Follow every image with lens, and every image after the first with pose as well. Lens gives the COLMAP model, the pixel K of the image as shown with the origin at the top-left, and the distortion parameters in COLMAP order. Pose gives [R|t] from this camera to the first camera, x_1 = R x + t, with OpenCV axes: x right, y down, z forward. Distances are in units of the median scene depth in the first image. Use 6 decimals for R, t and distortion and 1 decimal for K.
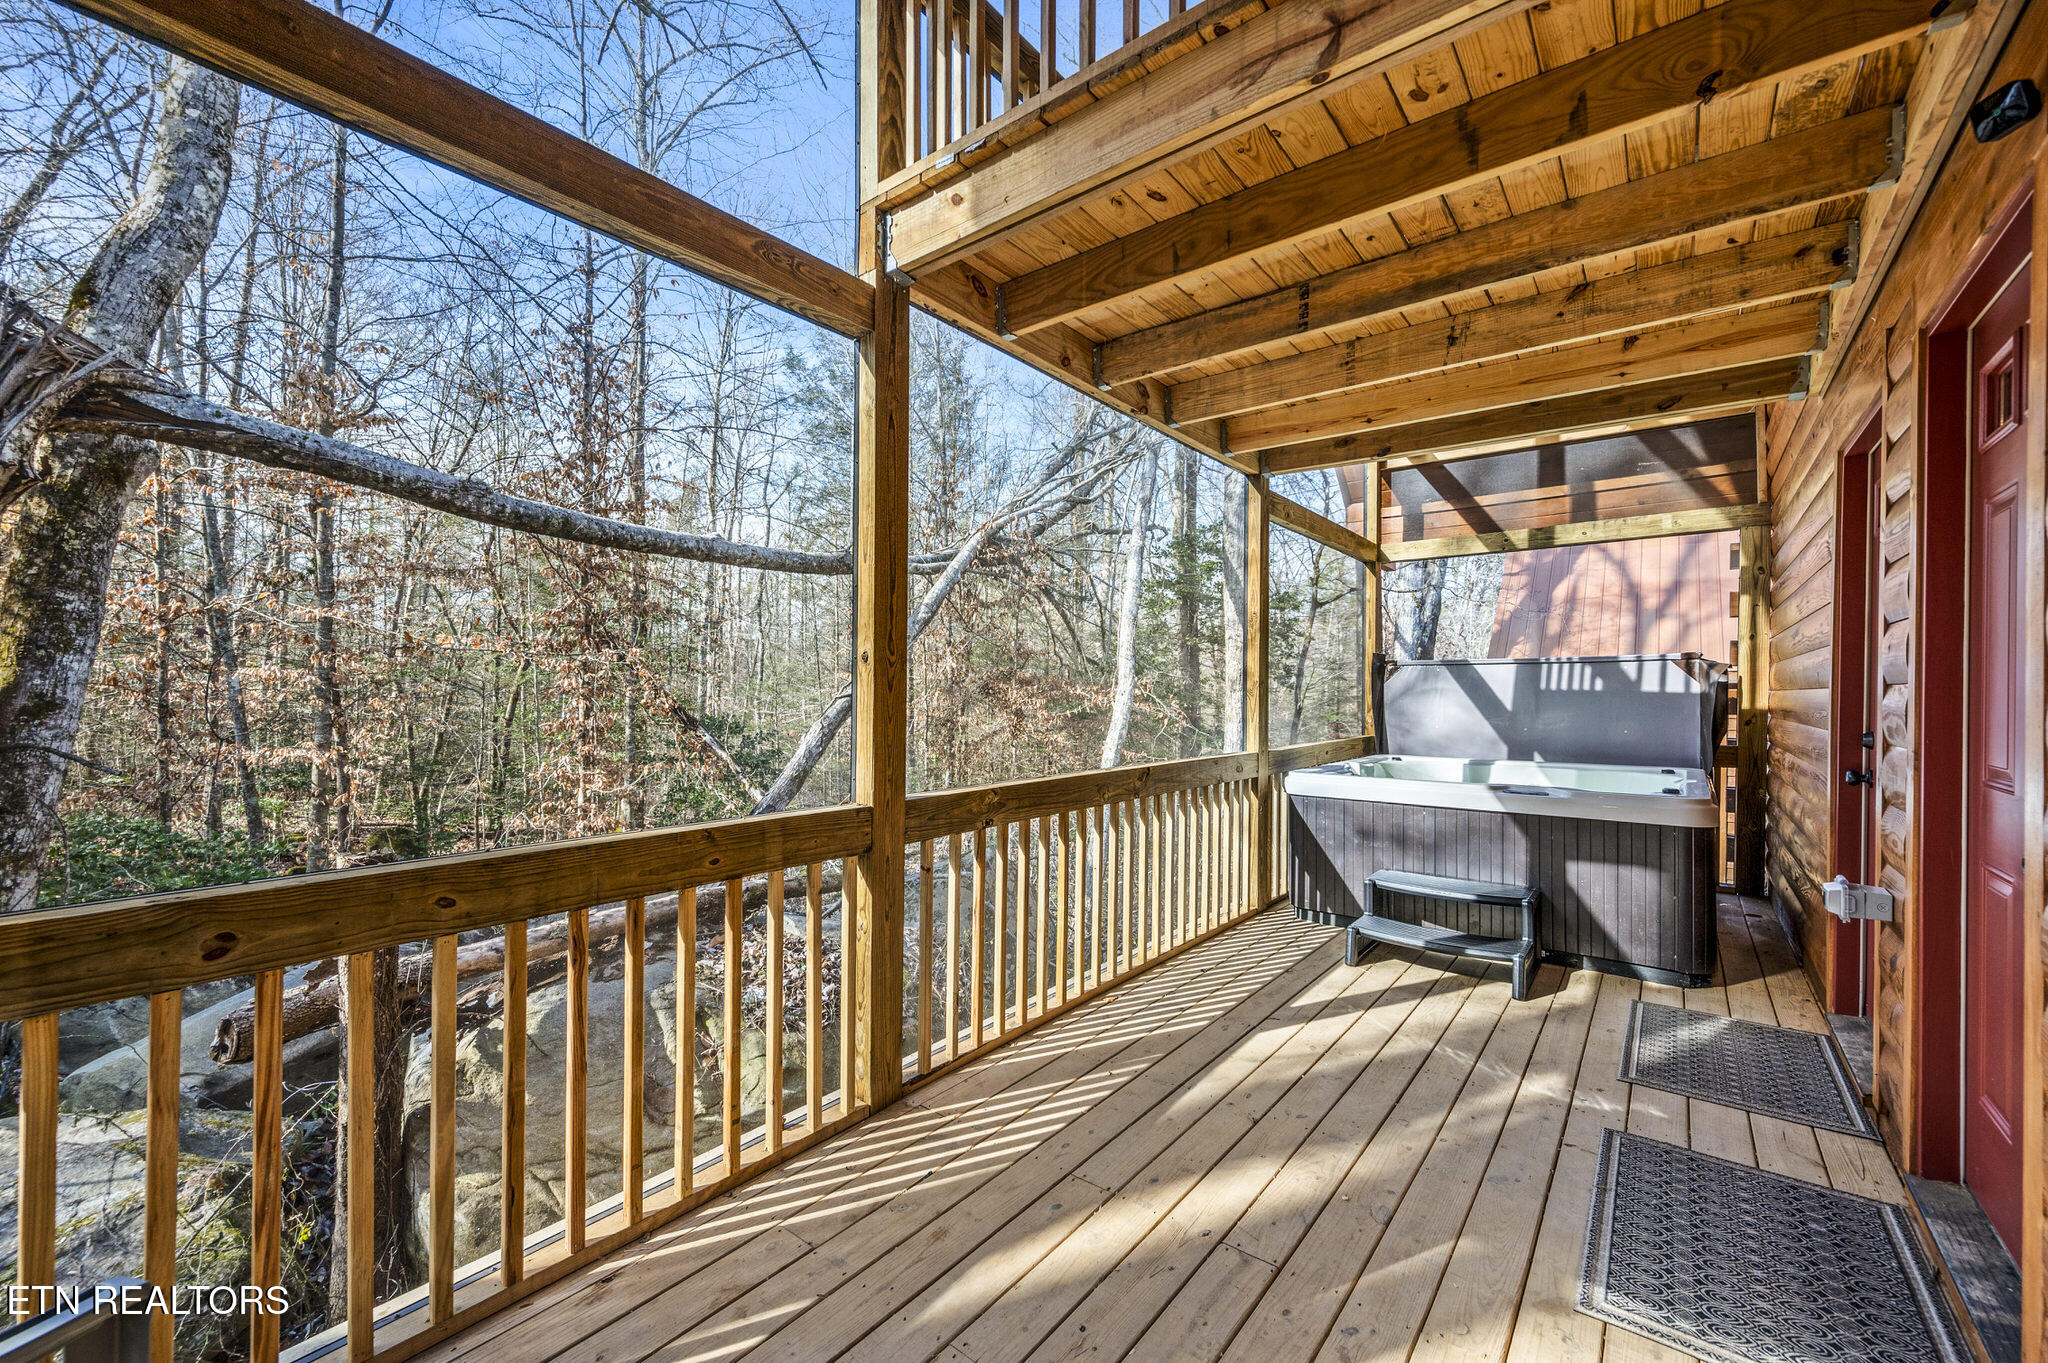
lens RADIAL K [[818.3, 0, 1019.7], [0, 818.3, 697.1], [0, 0, 1]] dist [-0.001629, 0.000008]
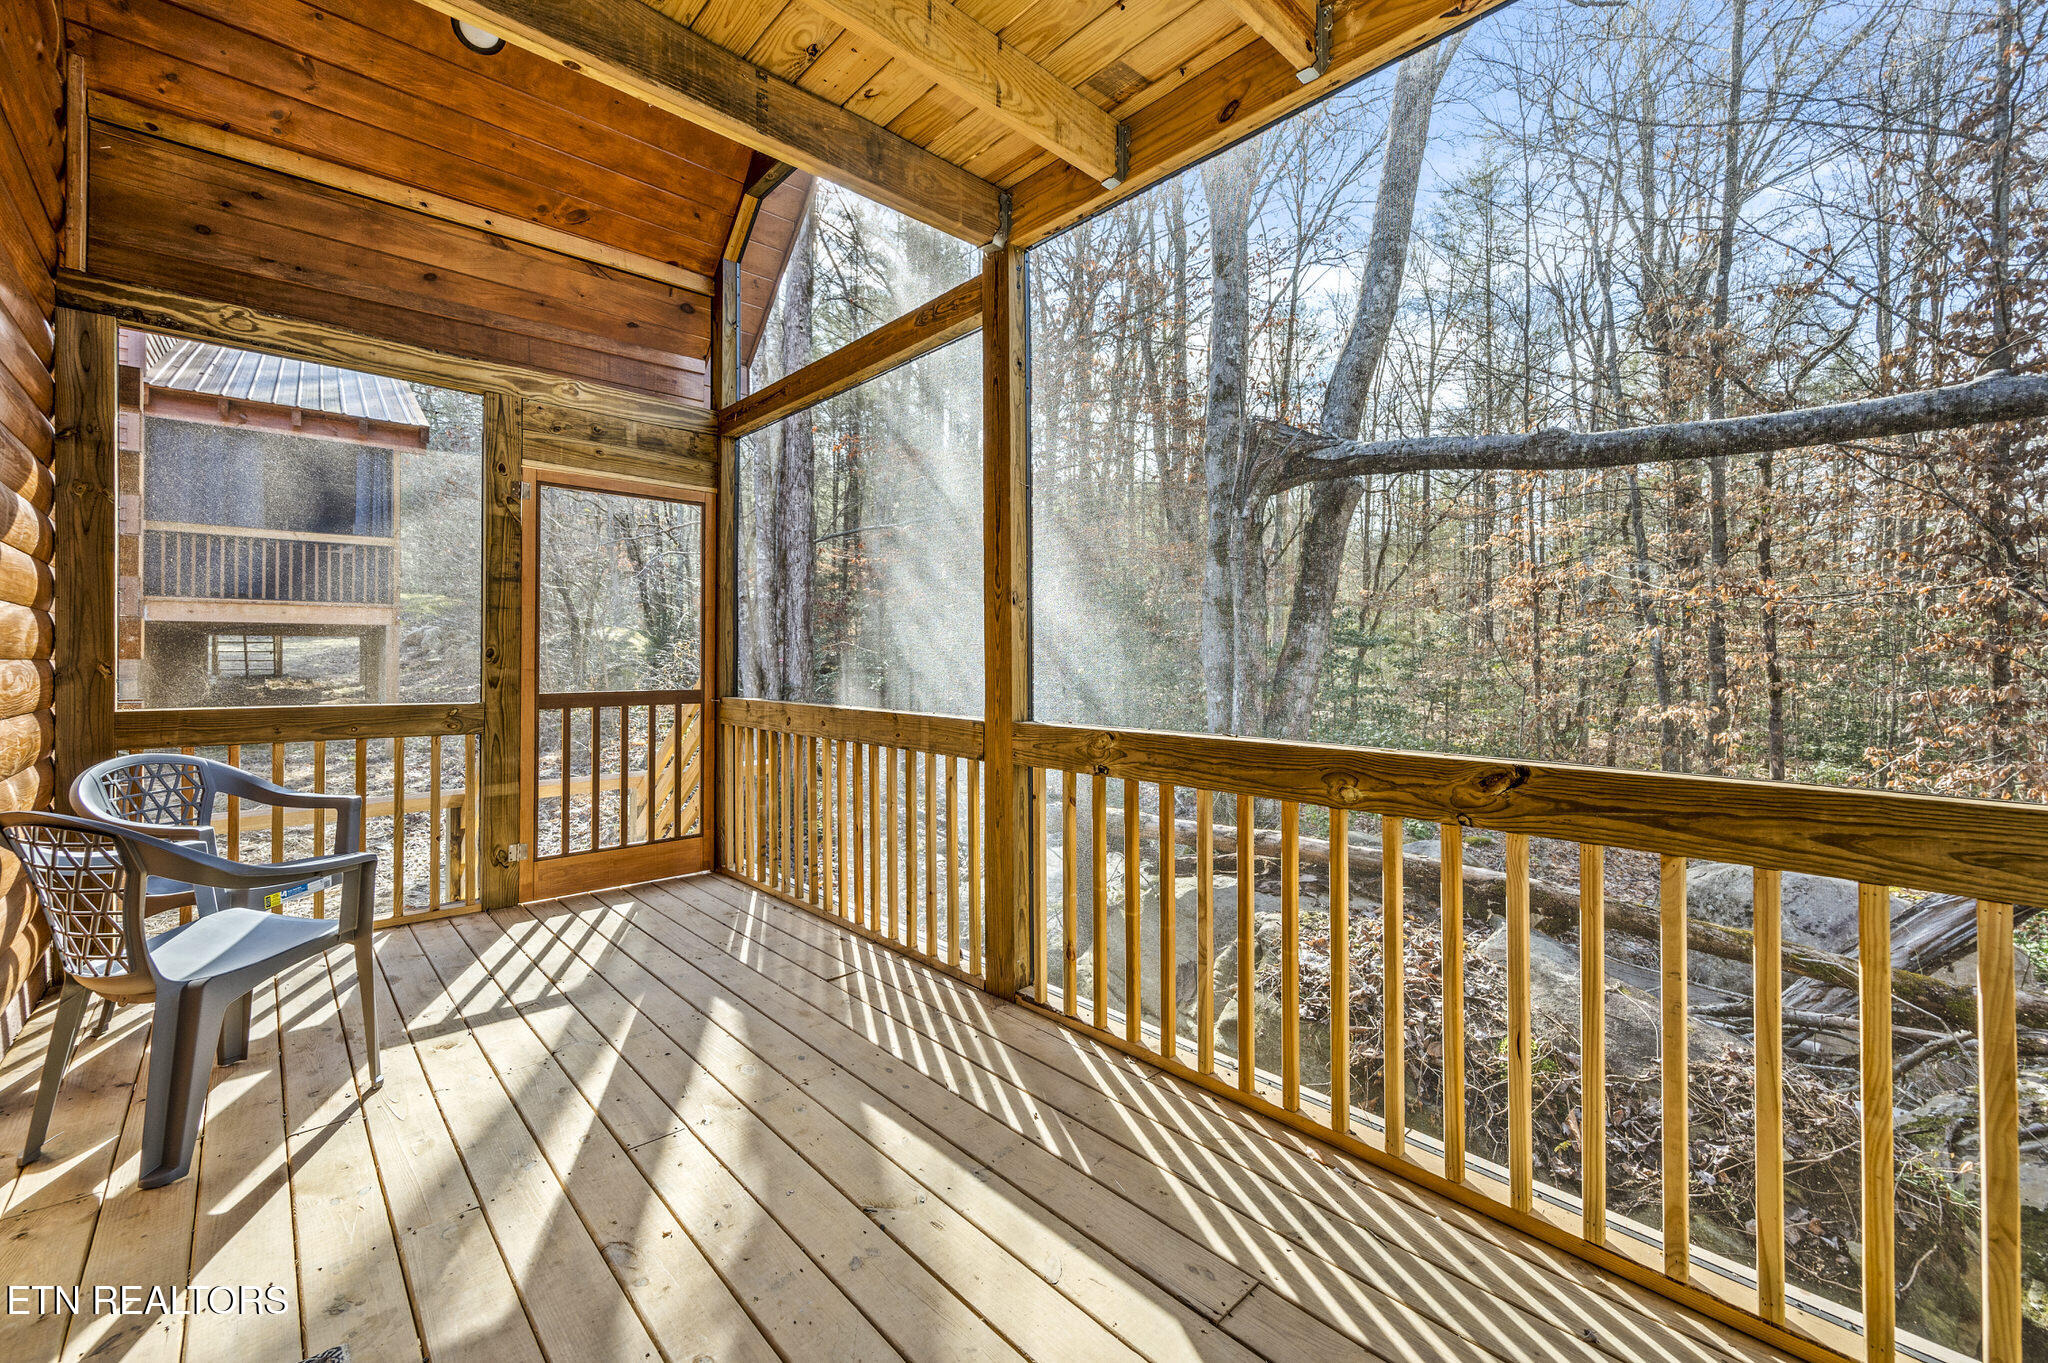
lens RADIAL K [[812.8, 0, 1013.5], [0, 812.8, 678.6], [0, 0, 1]] dist [-0.000021, -0.000110]
pose [[-0.150955, 0.018844, -0.988361, 0.418718], [-0.006289, 0.999780, 0.020022, 0.019100], [0.988521, 0.009238, -0.150804, 0.534007]]
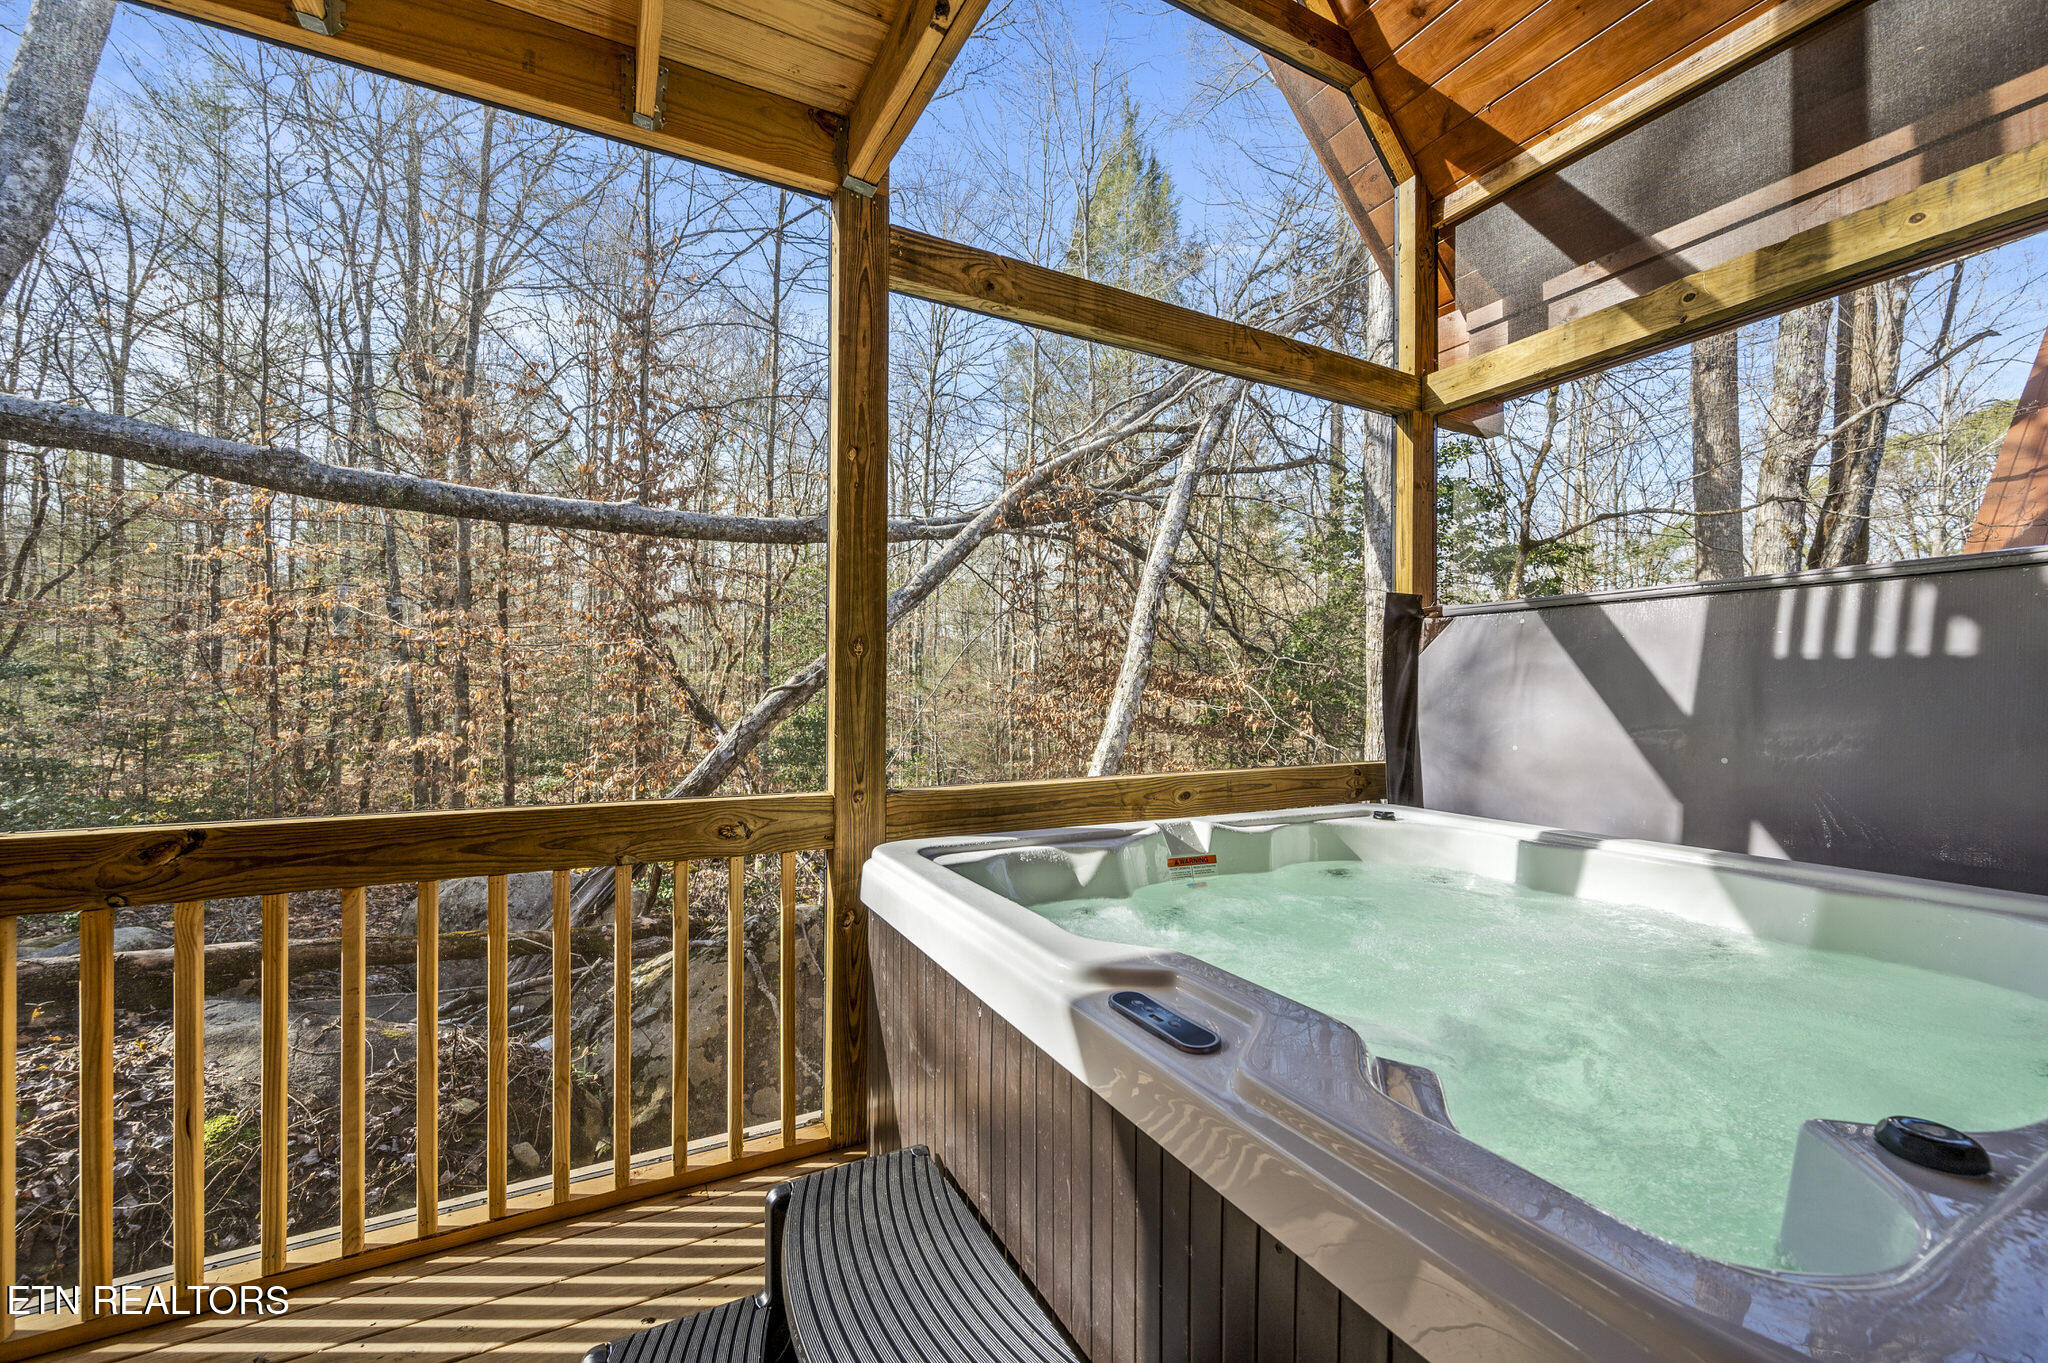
lens RADIAL K [[807.5, 0, 1025.0], [0, 807.5, 685.1], [0, 0, 1]] dist [-0.000367, 0.000281]
pose [[0.916615, -0.002964, -0.399760, 0.470547], [-0.003944, 0.999857, -0.016457, 0.009916], [0.399752, 0.016661, 0.916472, 0.528940]]
